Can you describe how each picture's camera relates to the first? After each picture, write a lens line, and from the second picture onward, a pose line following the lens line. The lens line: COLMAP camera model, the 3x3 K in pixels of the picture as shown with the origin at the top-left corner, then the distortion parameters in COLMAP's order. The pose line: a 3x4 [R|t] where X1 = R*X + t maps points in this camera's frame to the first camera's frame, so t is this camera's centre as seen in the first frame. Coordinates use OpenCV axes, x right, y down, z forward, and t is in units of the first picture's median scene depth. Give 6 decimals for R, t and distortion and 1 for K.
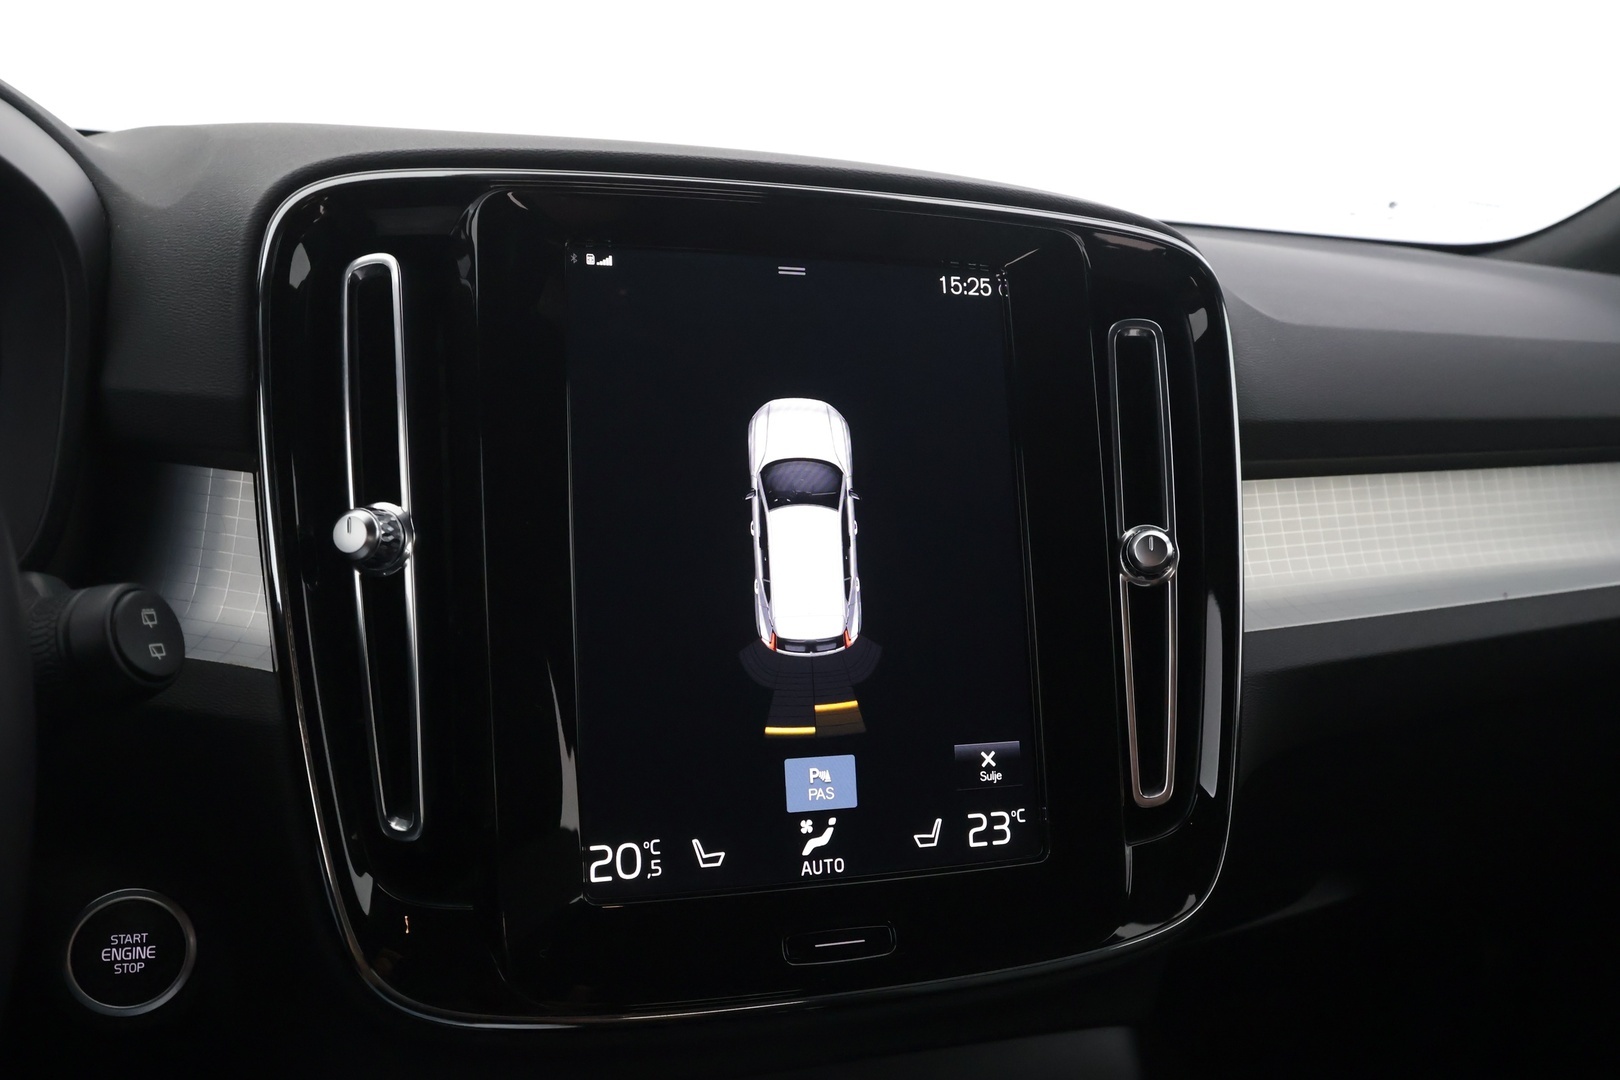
lens RADIAL K [[1272.5, 0, 809.2], [0, 1272.5, 544.6], [0, 0, 1]] dist [-0.001557, 0.007163]
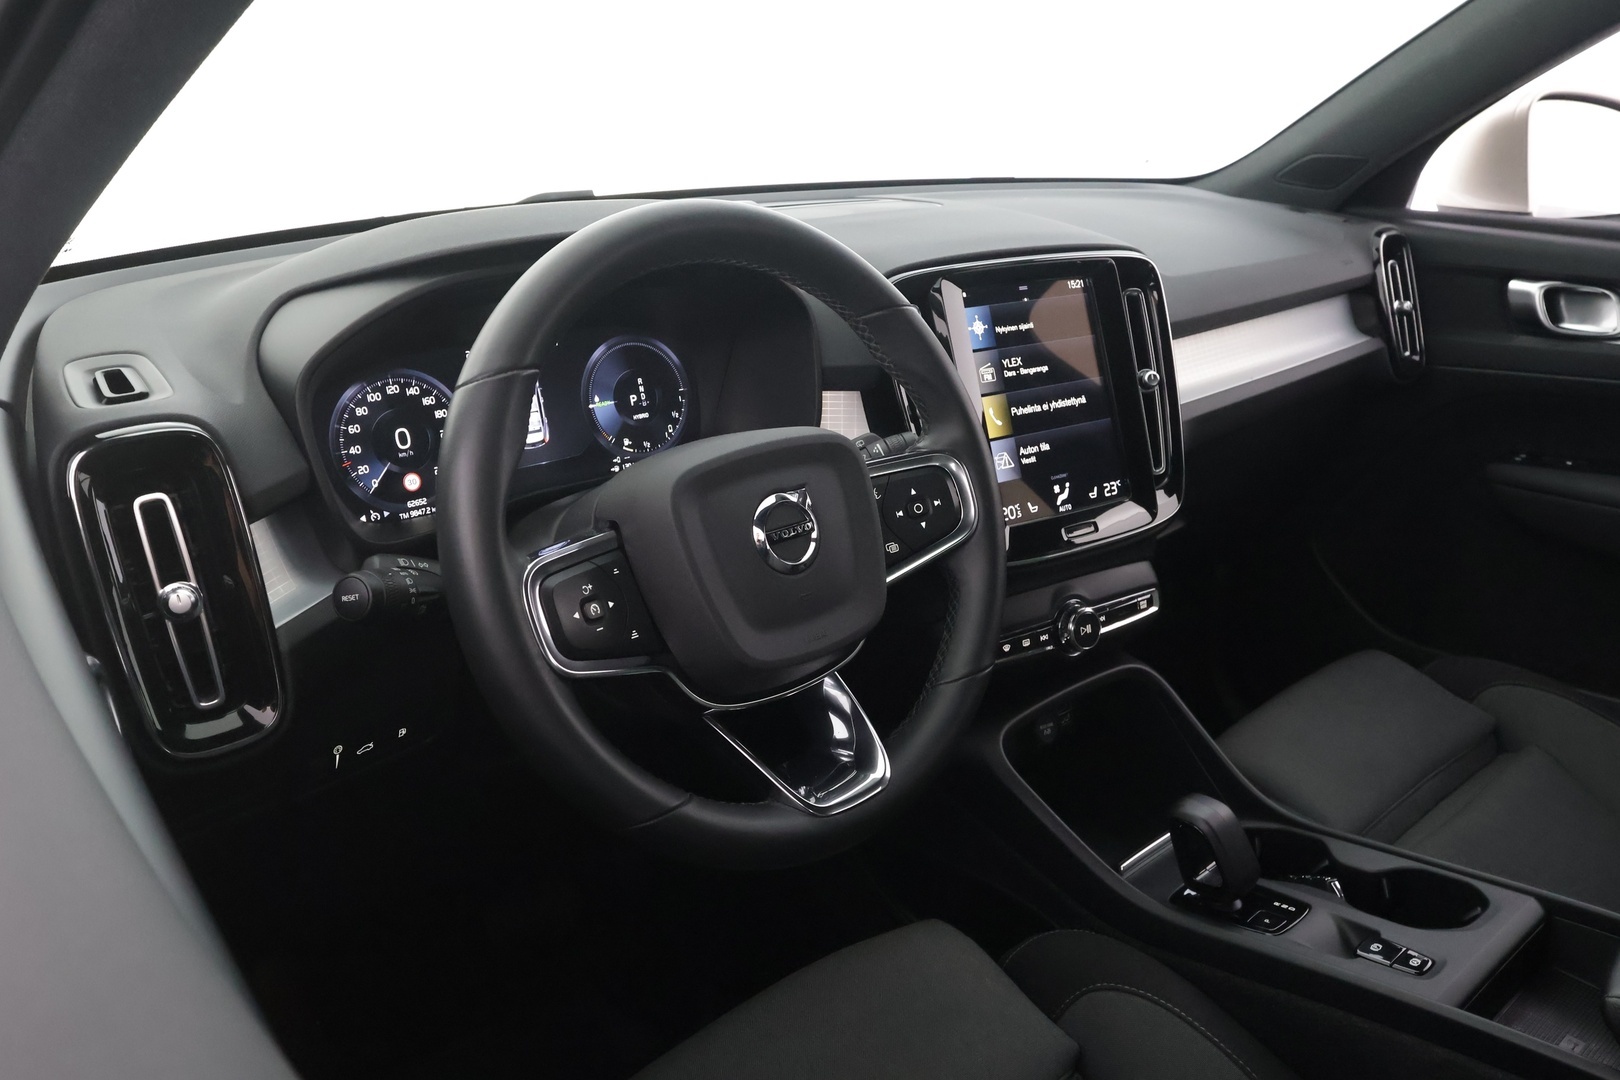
lens RADIAL K [[1272.5, 0, 805.2], [0, 1272.5, 545.3], [0, 0, 1]] dist [-0.001557, 0.007163]
pose [[0.958015, -0.150189, 0.244235, -1.216215], [0.115592, 0.981850, 0.150362, -0.149069], [-0.262385, -0.115817, 0.957988, -1.512451]]
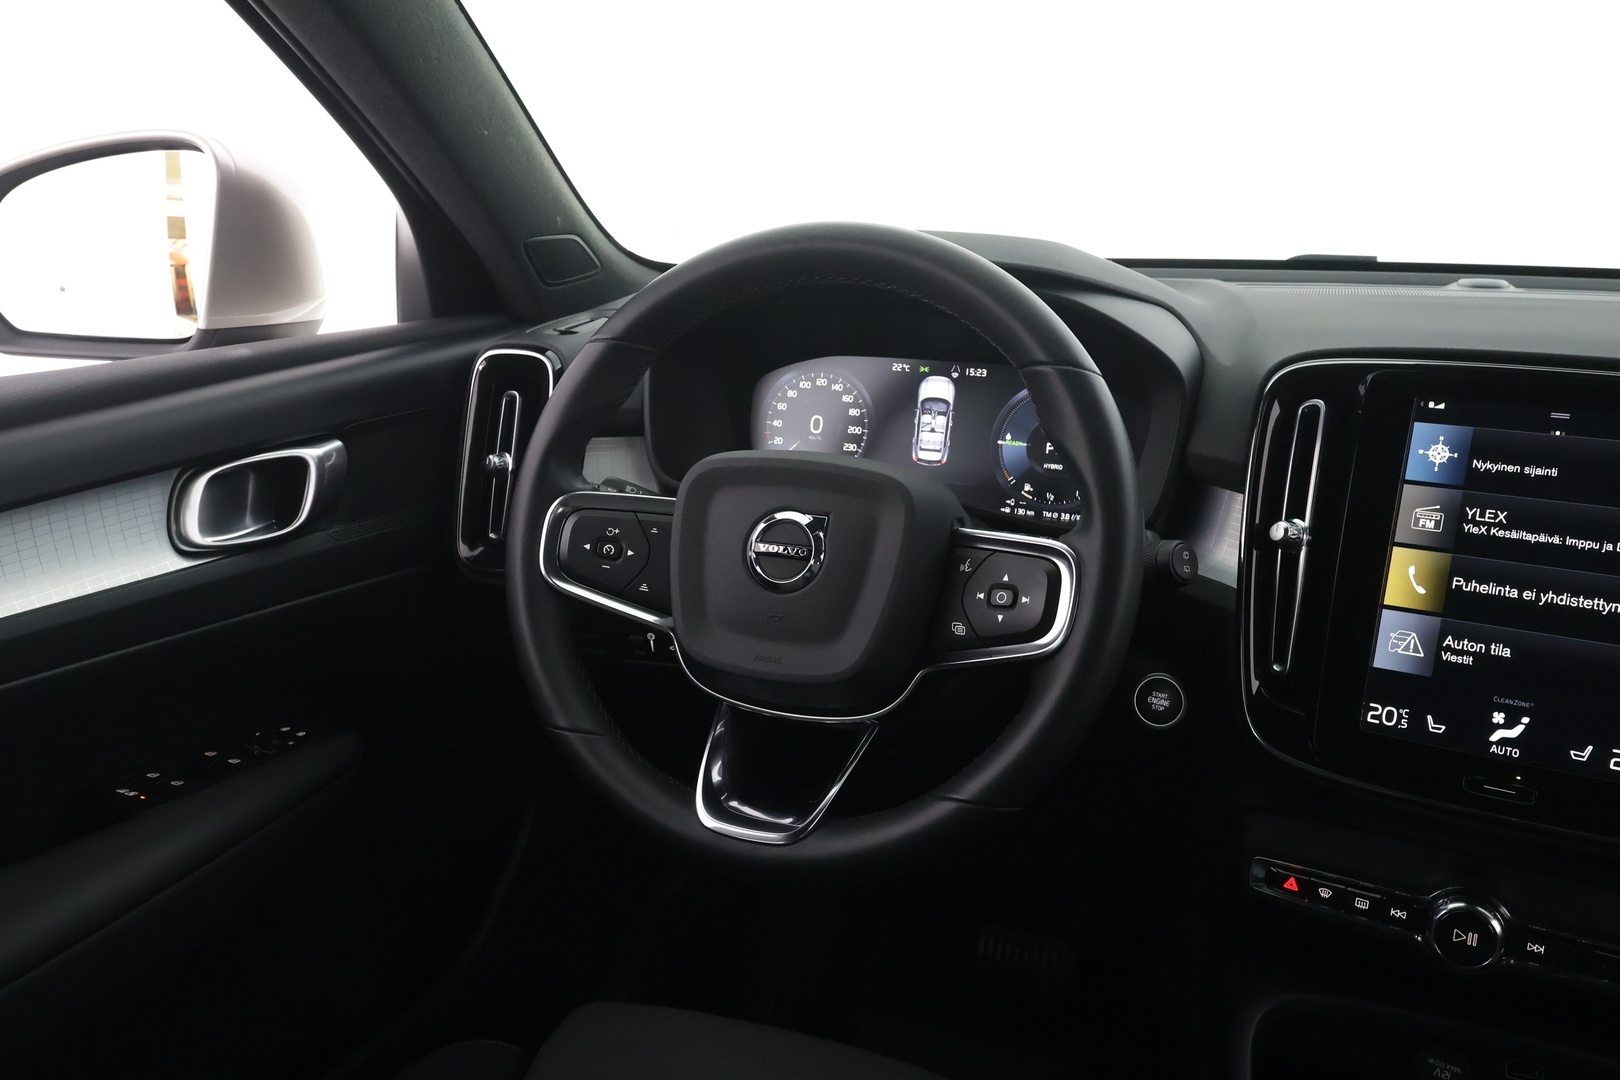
lens RADIAL K [[1272.5, 0, 807.0], [0, 1272.5, 542.7], [0, 0, 1]] dist [-0.001557, 0.007163]
pose [[0.683676, 0.155943, -0.712930, 0.572166], [-0.129133, 0.987338, 0.092131, -0.076802], [0.718270, 0.029076, 0.695156, -0.970086]]
